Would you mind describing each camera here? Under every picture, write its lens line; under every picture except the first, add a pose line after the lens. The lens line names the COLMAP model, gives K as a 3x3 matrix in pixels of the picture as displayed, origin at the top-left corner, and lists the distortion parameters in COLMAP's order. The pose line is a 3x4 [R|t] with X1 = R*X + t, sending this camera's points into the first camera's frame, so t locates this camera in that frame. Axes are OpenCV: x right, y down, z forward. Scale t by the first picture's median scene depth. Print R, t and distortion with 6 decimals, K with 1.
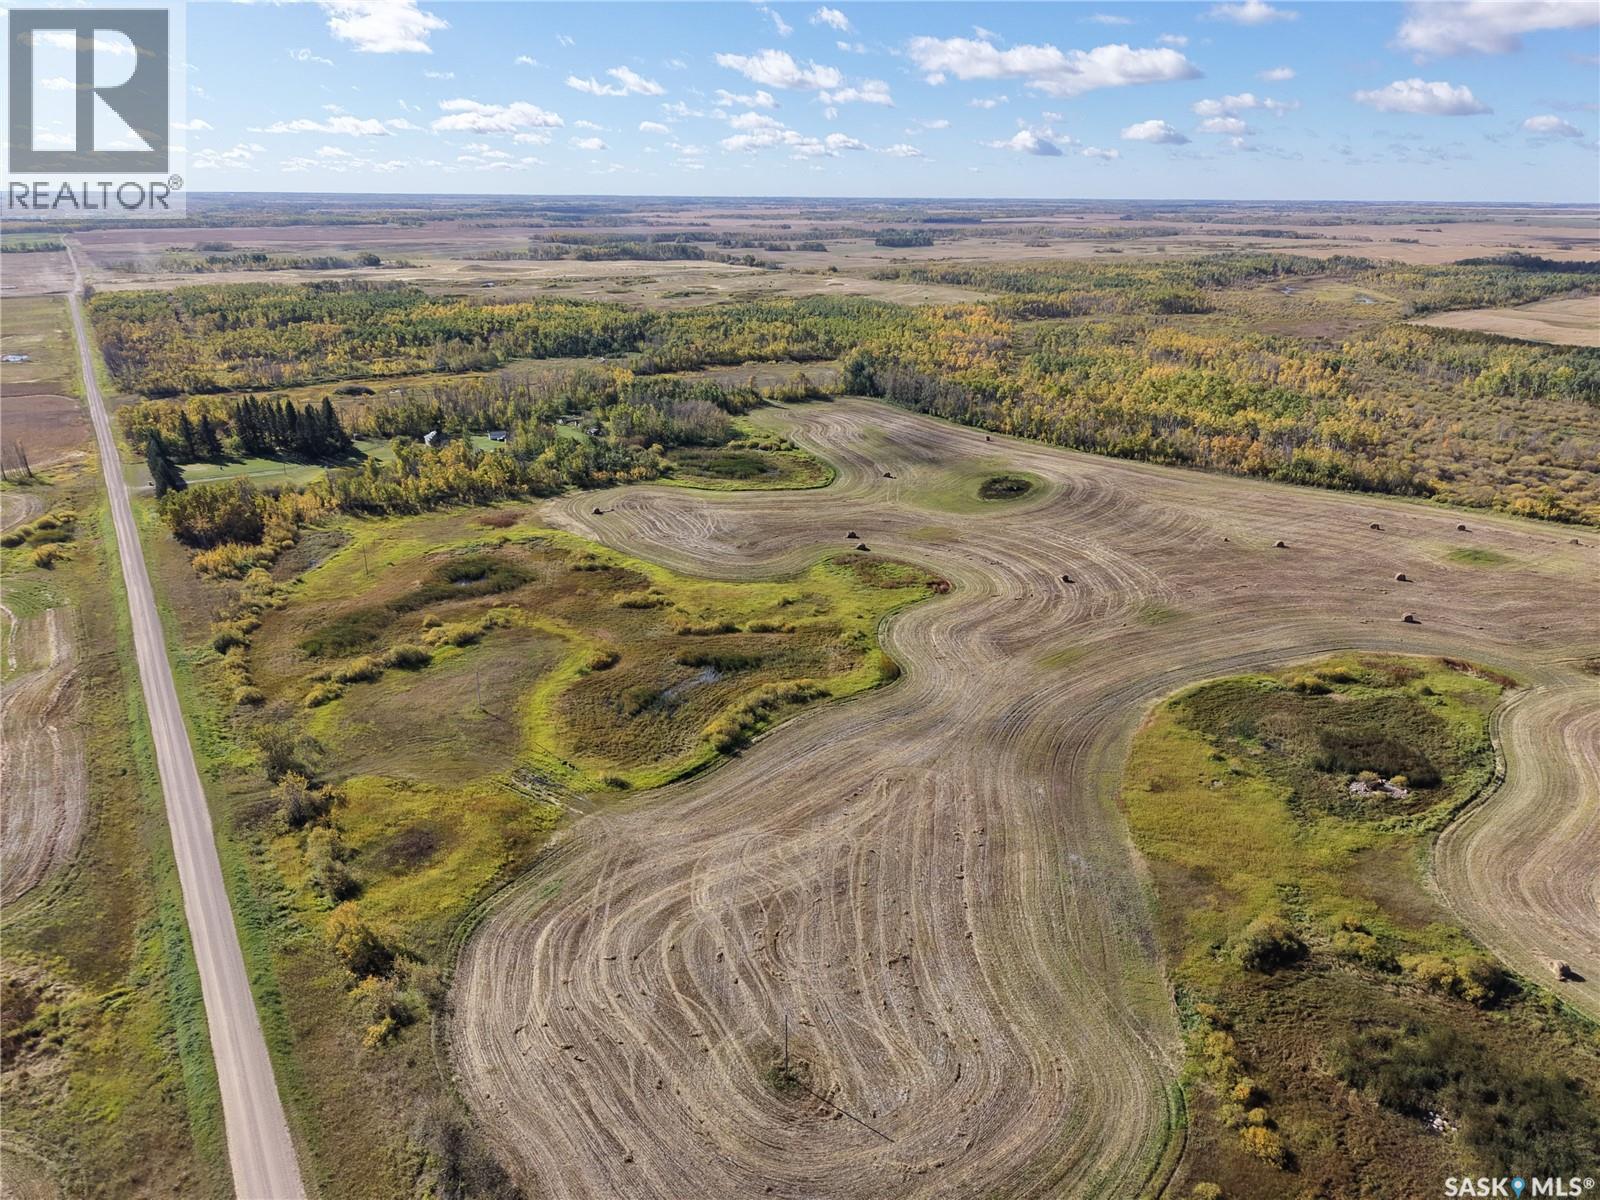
lens RADIAL K [[1073.5, 0, 802.8], [0, 1073.5, 600.7], [0, 0, 1]] dist [0.025791, -0.020966]
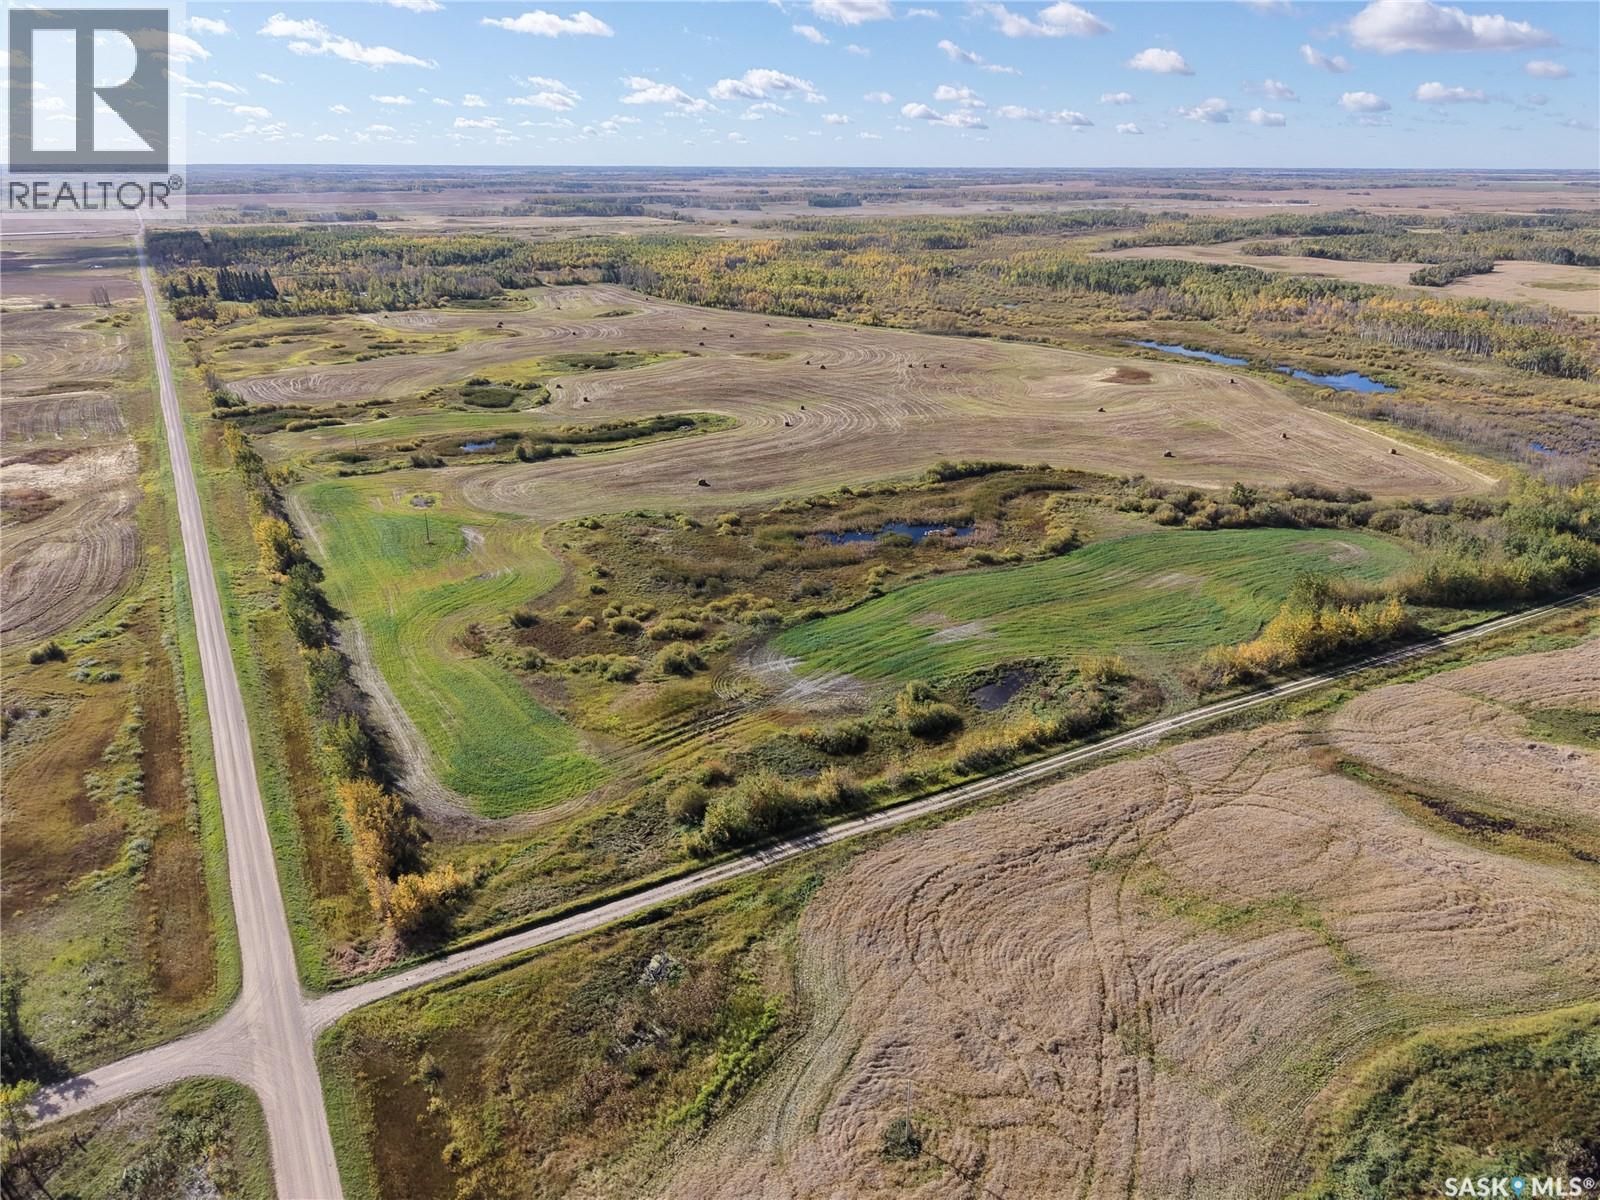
lens RADIAL K [[1078.3, 0, 798.4], [0, 1078.3, 599.5], [0, 0, 1]] dist [0.018202, -0.013308]
pose [[0.998573, 0.016509, -0.050795, 0.479246], [-0.015413, 0.999642, 0.021887, 0.271168], [0.051139, -0.021073, 0.998469, -0.679297]]
